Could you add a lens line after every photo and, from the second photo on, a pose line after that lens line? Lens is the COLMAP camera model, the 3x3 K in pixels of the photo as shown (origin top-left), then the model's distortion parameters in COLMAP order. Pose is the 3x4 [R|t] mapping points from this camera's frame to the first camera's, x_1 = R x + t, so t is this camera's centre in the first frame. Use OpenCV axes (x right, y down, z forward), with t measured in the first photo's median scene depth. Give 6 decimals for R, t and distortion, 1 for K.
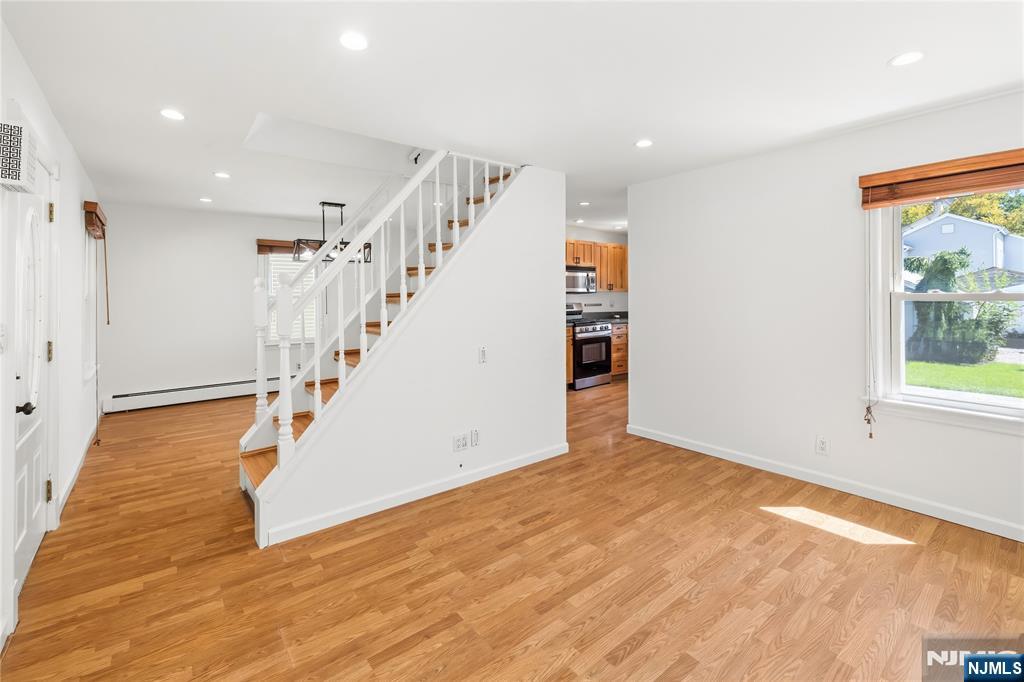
lens RADIAL K [[445.8, 0, 531.8], [0, 445.8, 300.8], [0, 0, 1]] dist [-0.000006, 0.000317]
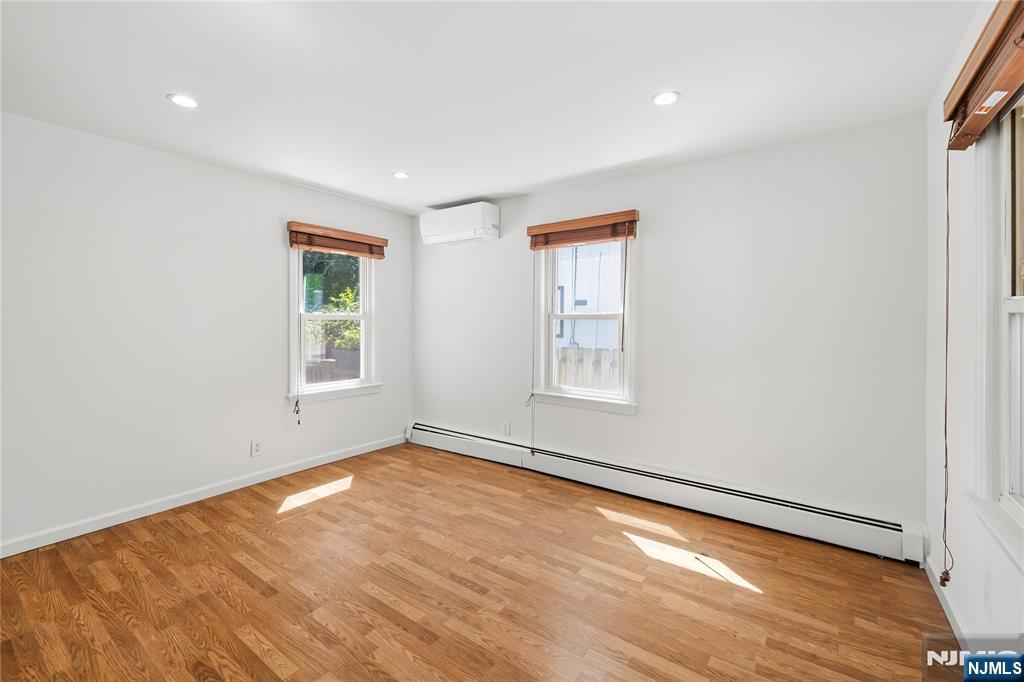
lens RADIAL K [[428.4, 0, 503.2], [0, 428.4, 328.0], [0, 0, 1]] dist [0.002093, -0.000080]
pose [[-0.221210, -0.011615, 0.975157, -0.709691], [0.006797, 0.999886, 0.013452, 0.015681], [-0.975202, 0.009604, -0.221106, 0.829290]]
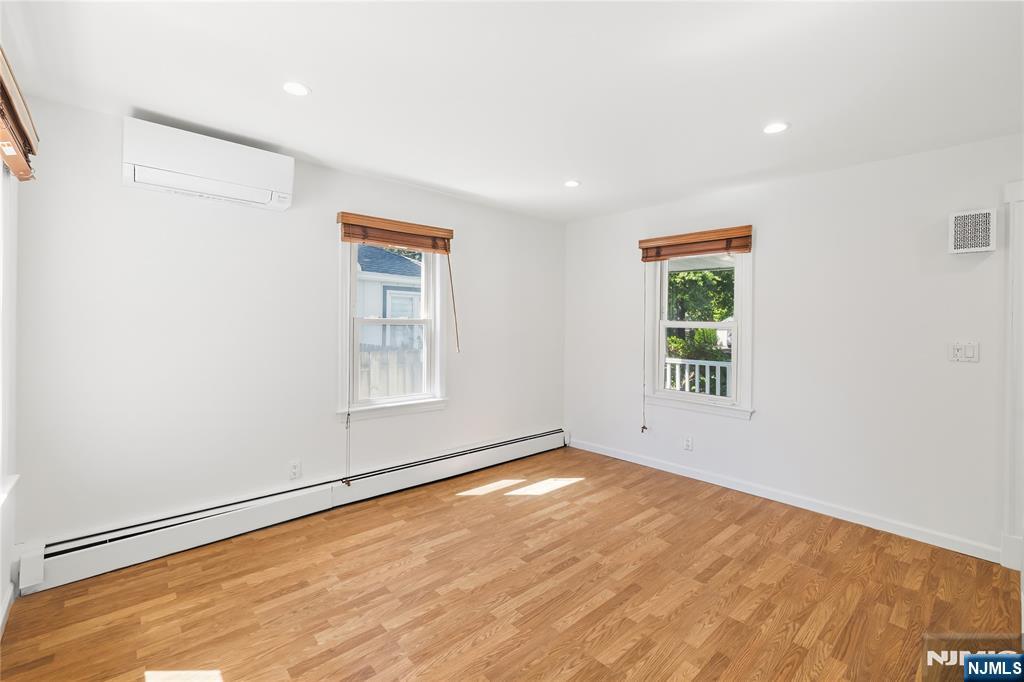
lens RADIAL K [[438.5, 0, 493.9], [0, 438.5, 307.5], [0, 0, 1]] dist [0.000320, 0.000342]
pose [[-0.999953, -0.004950, 0.008387, 0.311601], [-0.005154, 0.999688, -0.024431, -0.019833], [-0.008264, -0.024473, -0.999666, 1.738661]]
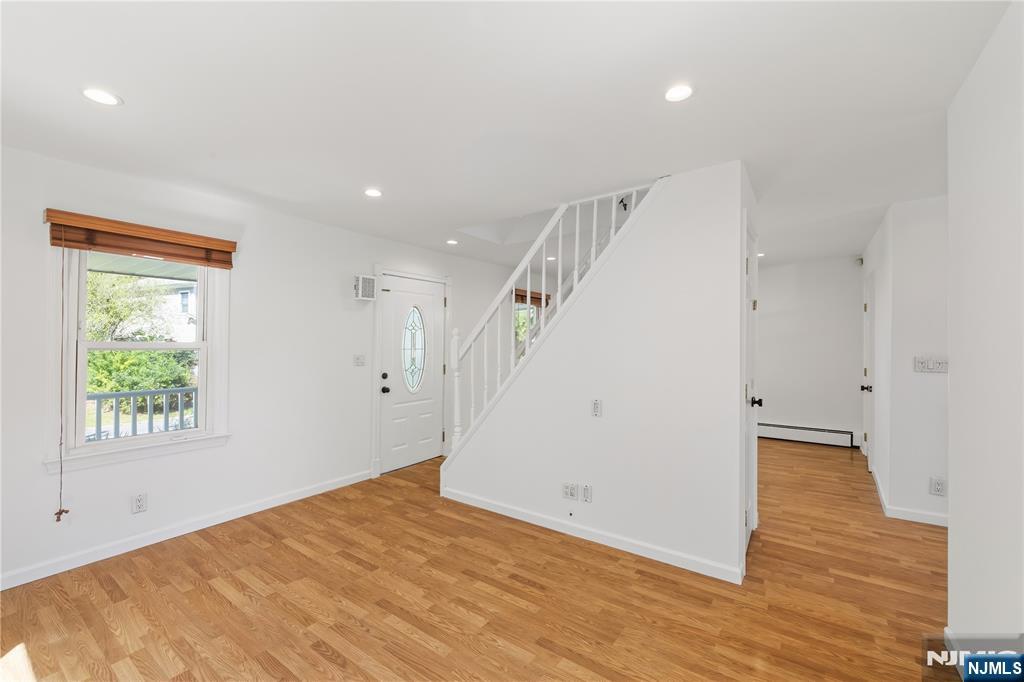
lens RADIAL K [[441.8, 0, 512.0], [0, 441.8, 341.0], [0, 0, 1]] dist [0.000858, 0.000400]
pose [[0.237480, 0.001428, -0.971391, 1.010265], [-0.011861, 0.999929, -0.001430, -0.018922], [0.971320, 0.011862, 0.237480, 0.833459]]
